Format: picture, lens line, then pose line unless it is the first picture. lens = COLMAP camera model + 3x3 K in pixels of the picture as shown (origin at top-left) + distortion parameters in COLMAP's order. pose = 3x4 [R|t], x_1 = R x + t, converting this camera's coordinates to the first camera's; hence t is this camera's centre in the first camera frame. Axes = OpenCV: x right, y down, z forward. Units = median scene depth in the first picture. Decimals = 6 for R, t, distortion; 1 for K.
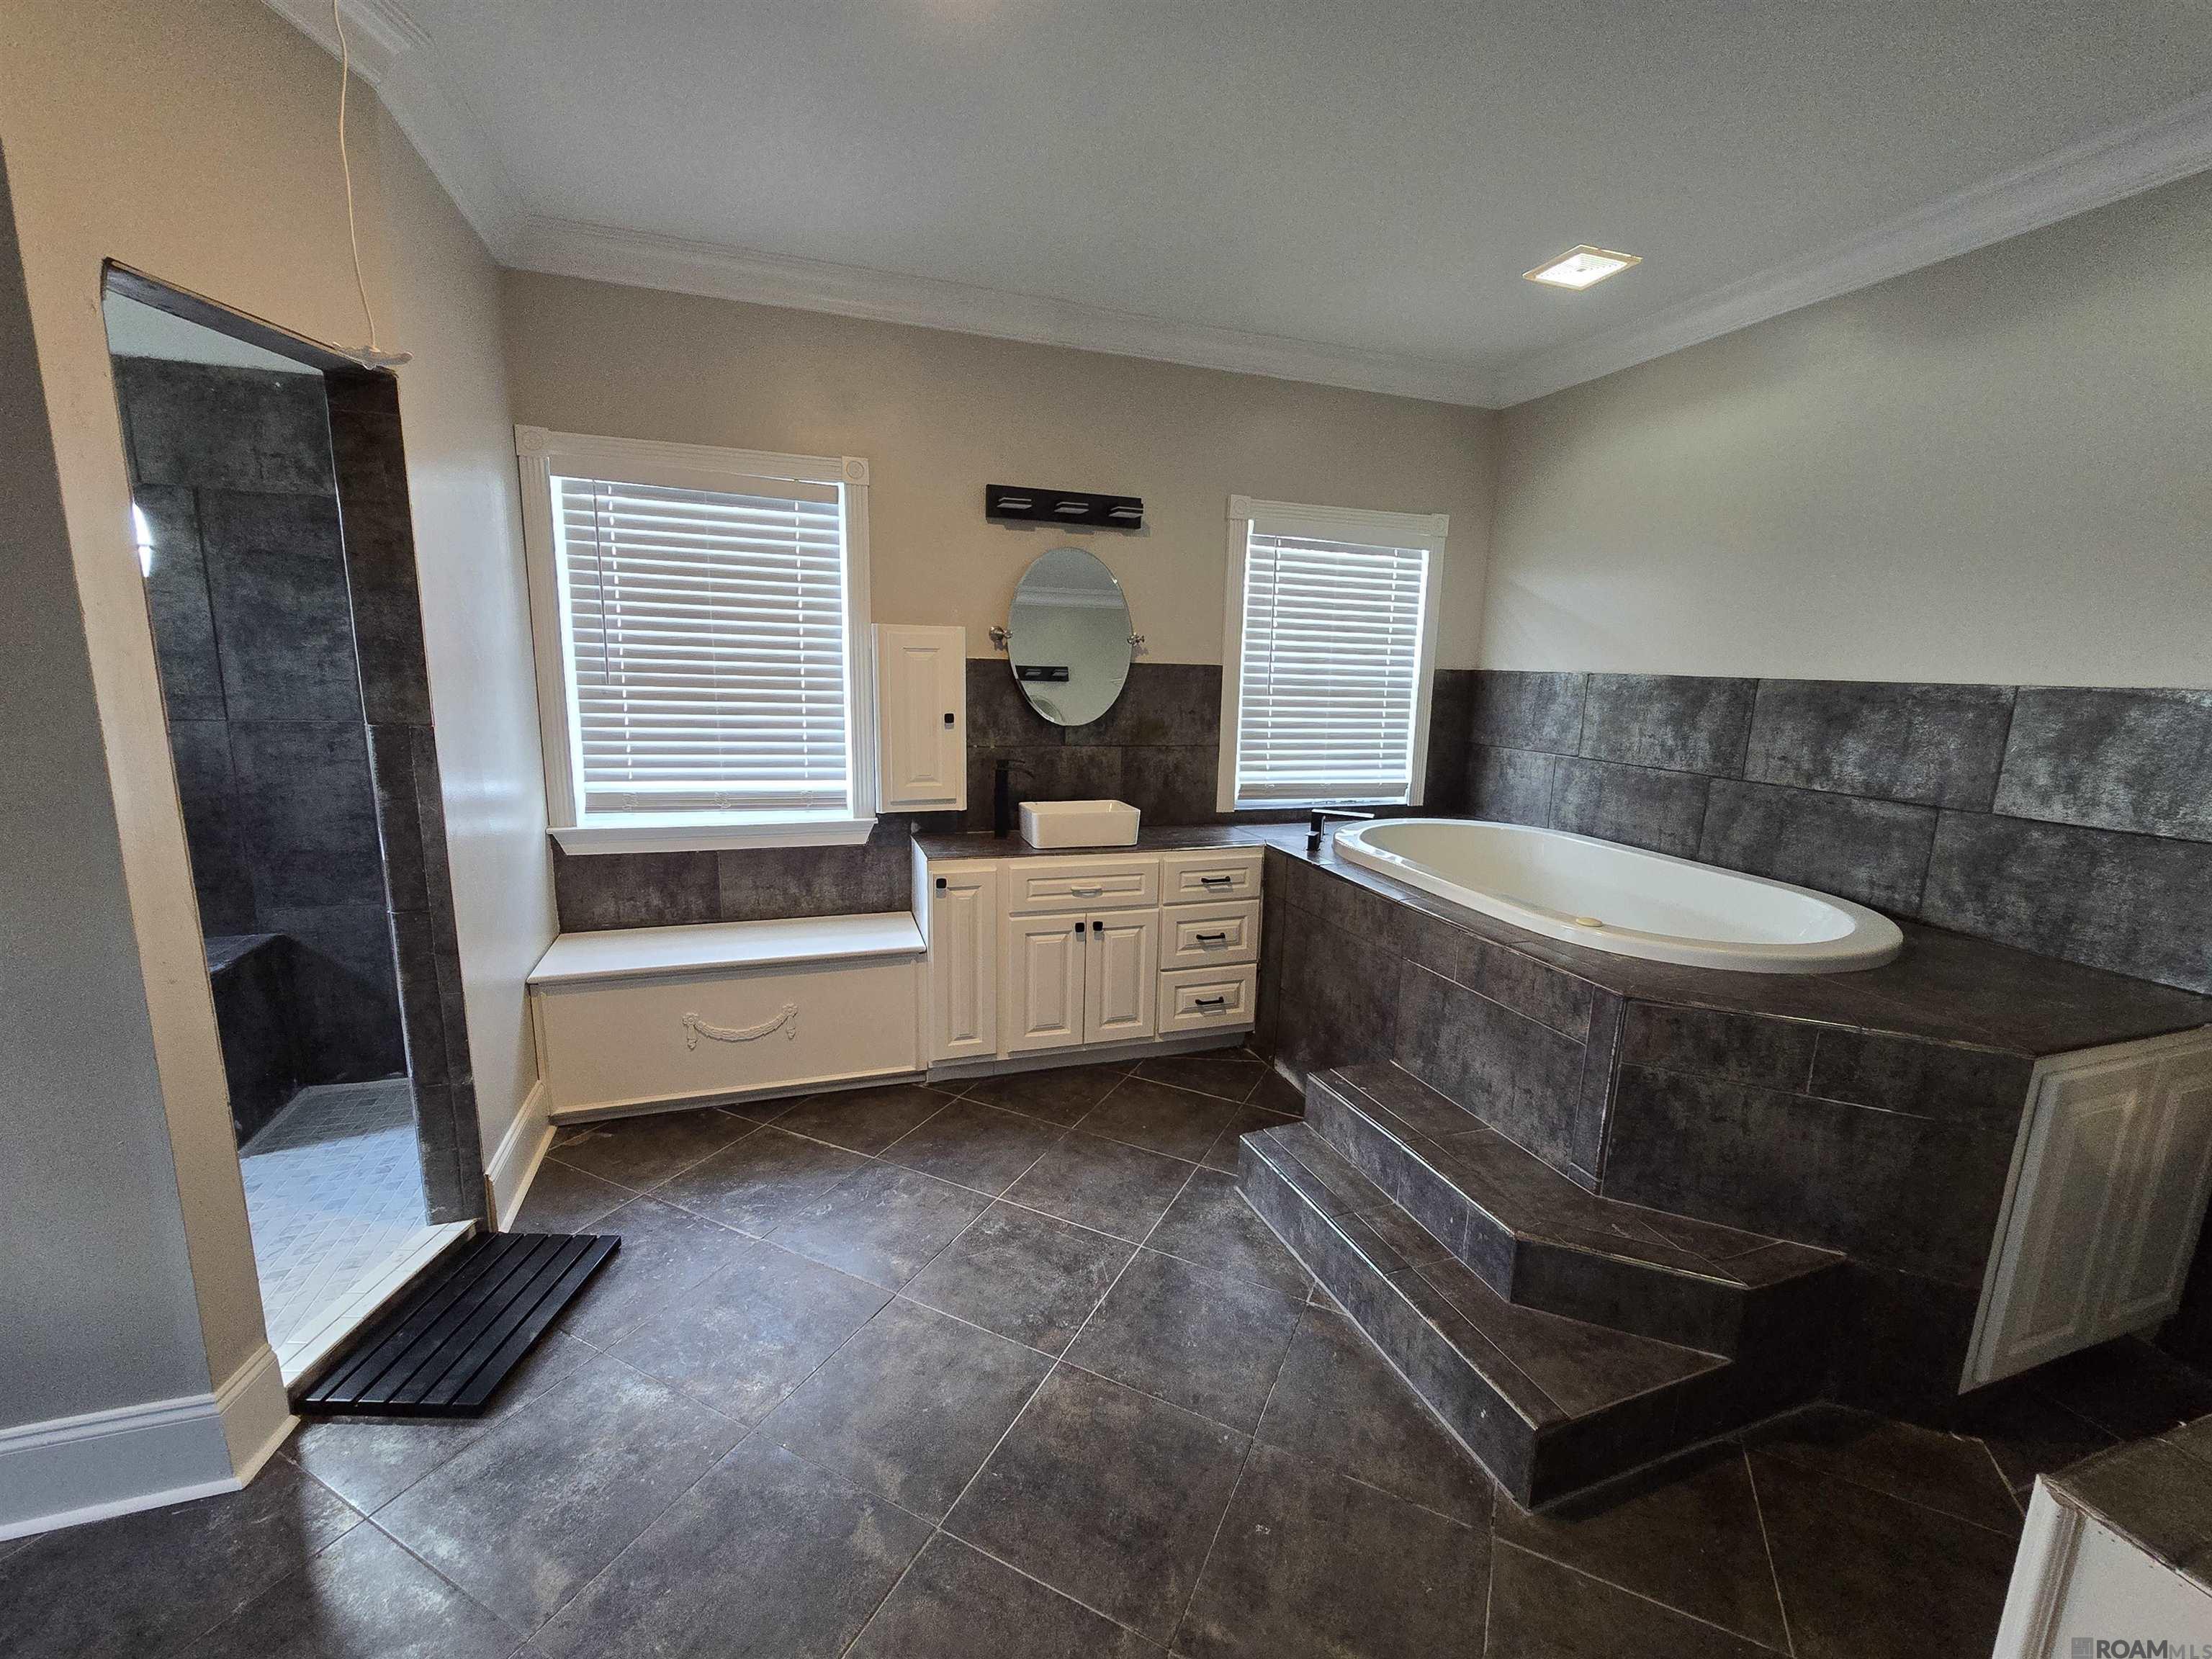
lens RADIAL K [[906.2, 0, 1115.6], [0, 906.2, 836.0], [0, 0, 1]] dist [-0.004619, 0.001000]
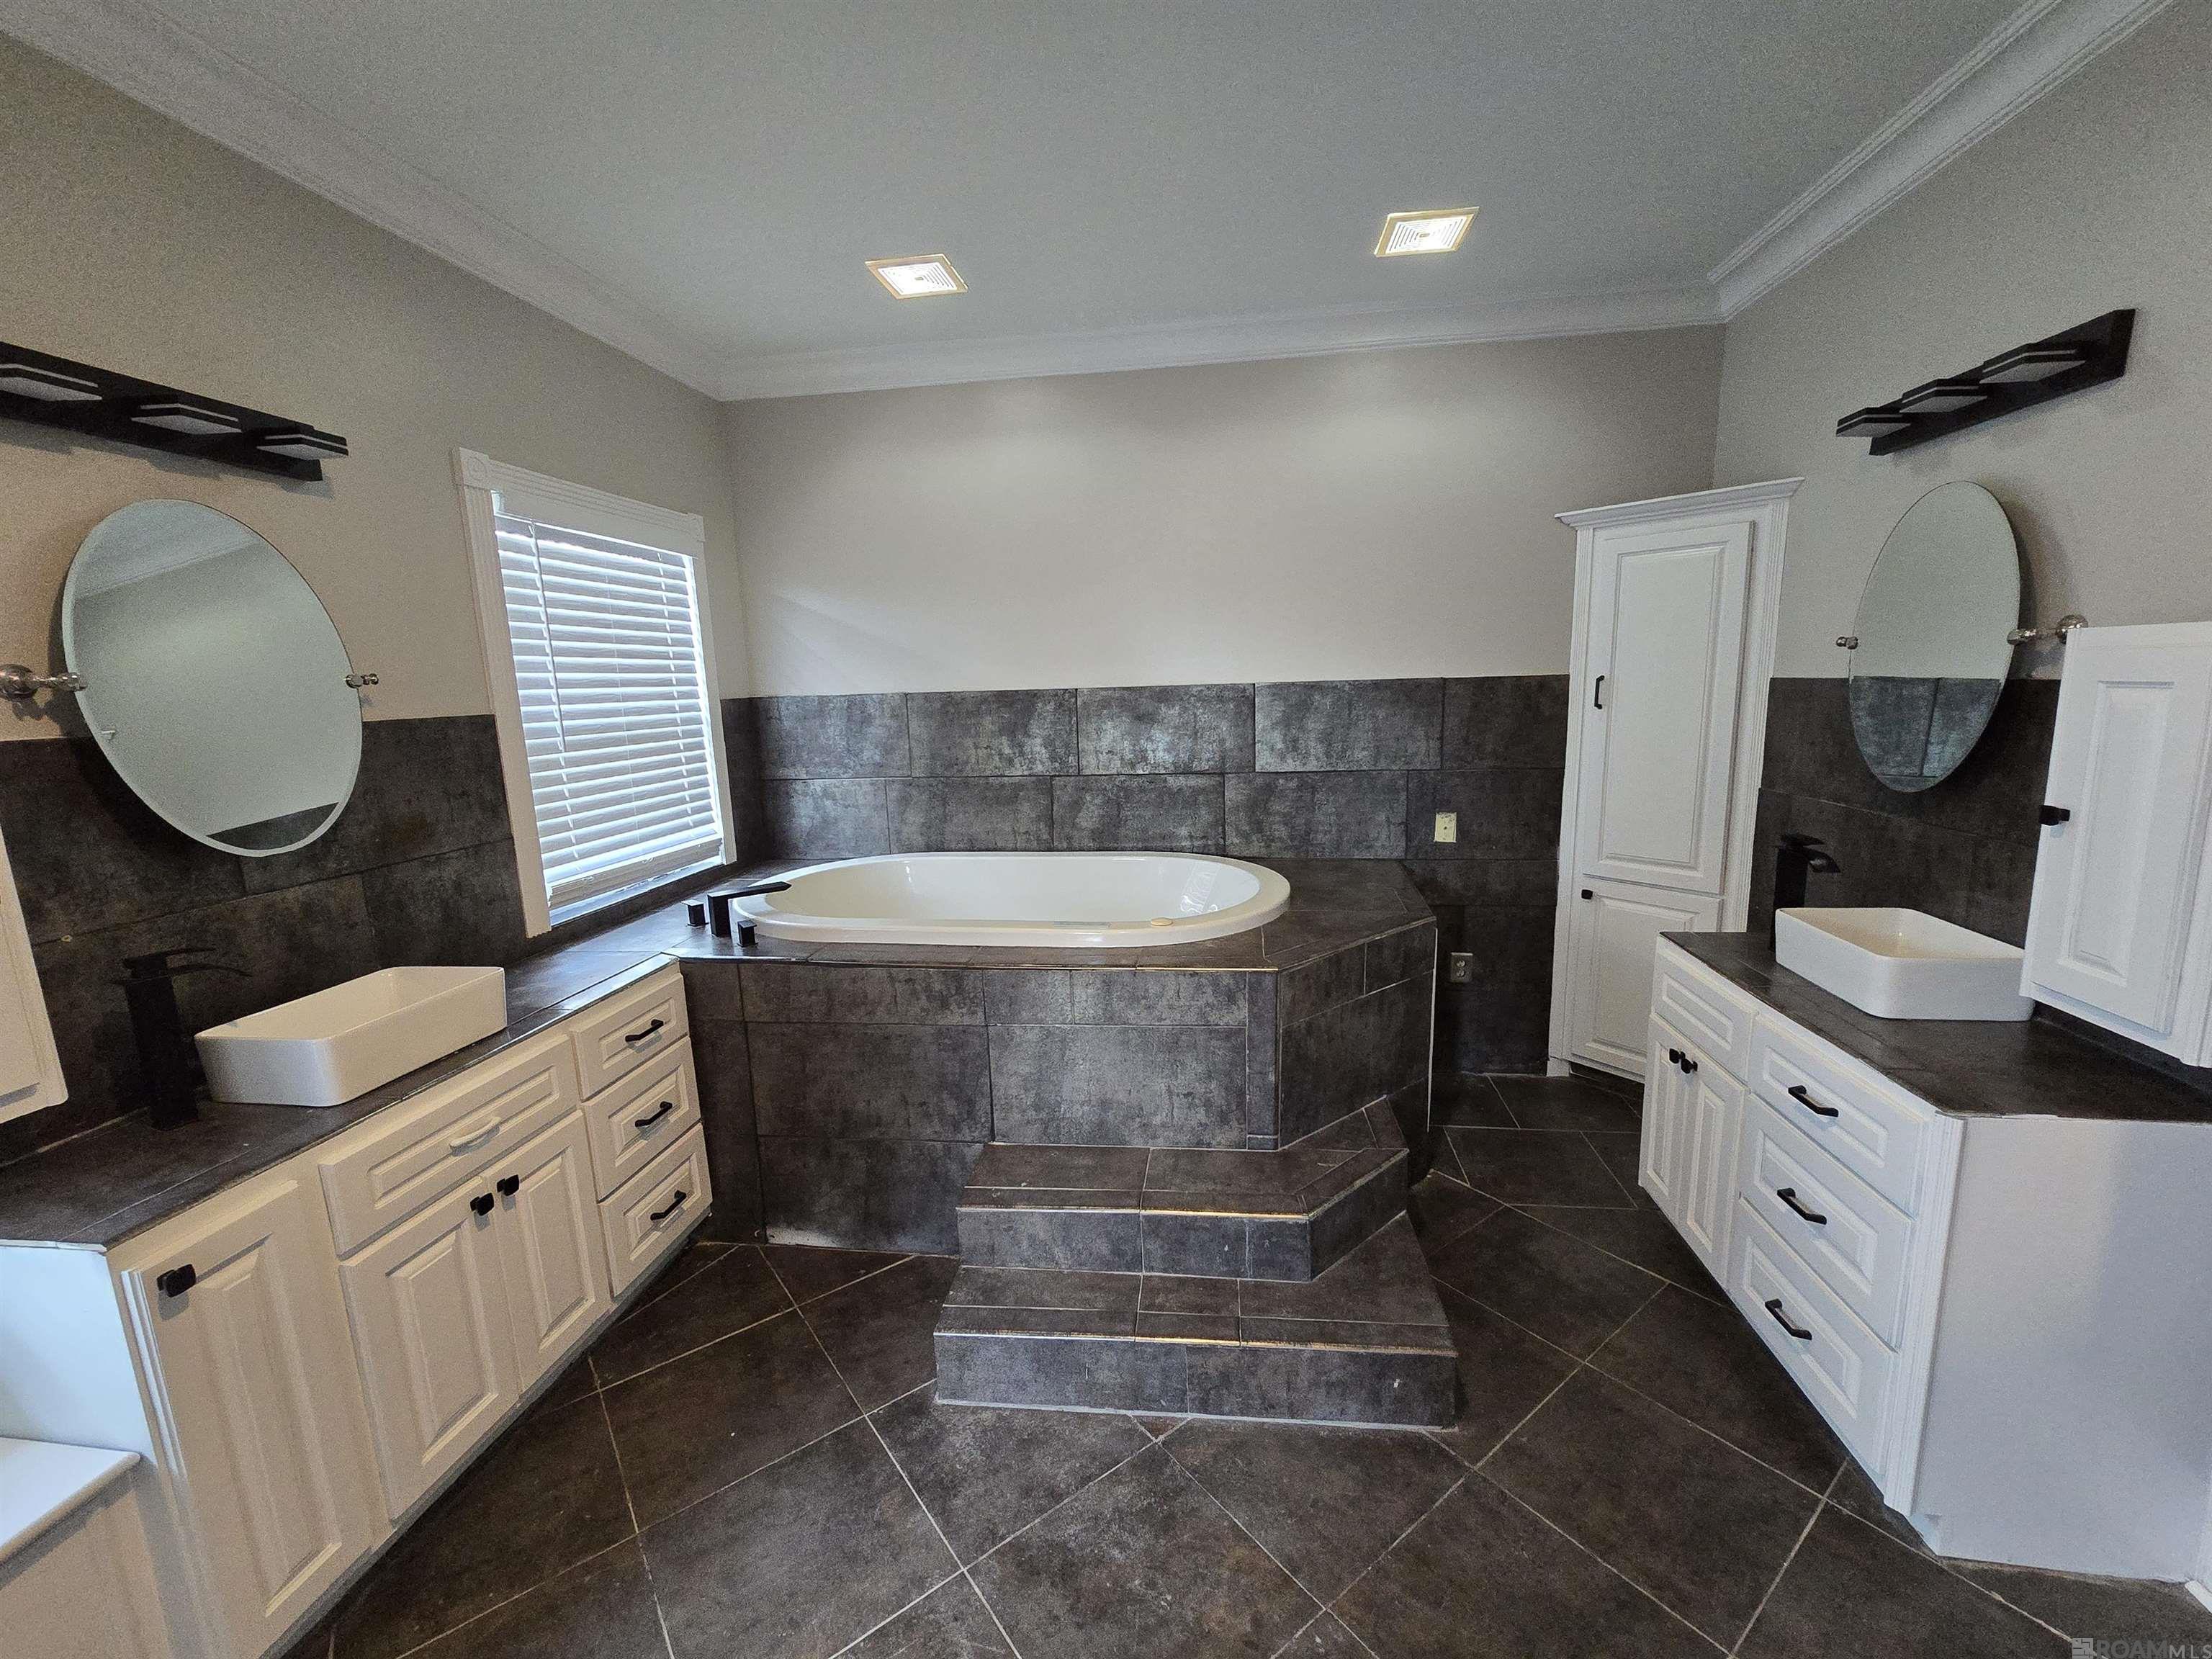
lens RADIAL K [[906.2, 0, 1115.6], [0, 906.2, 836.0], [0, 0, 1]] dist [-0.004619, 0.001000]
pose [[0.454042, -0.194385, 0.869518, -0.294429], [0.211883, 0.971471, 0.106537, -0.092006], [-0.865420, 0.135864, 0.482275, 0.371450]]
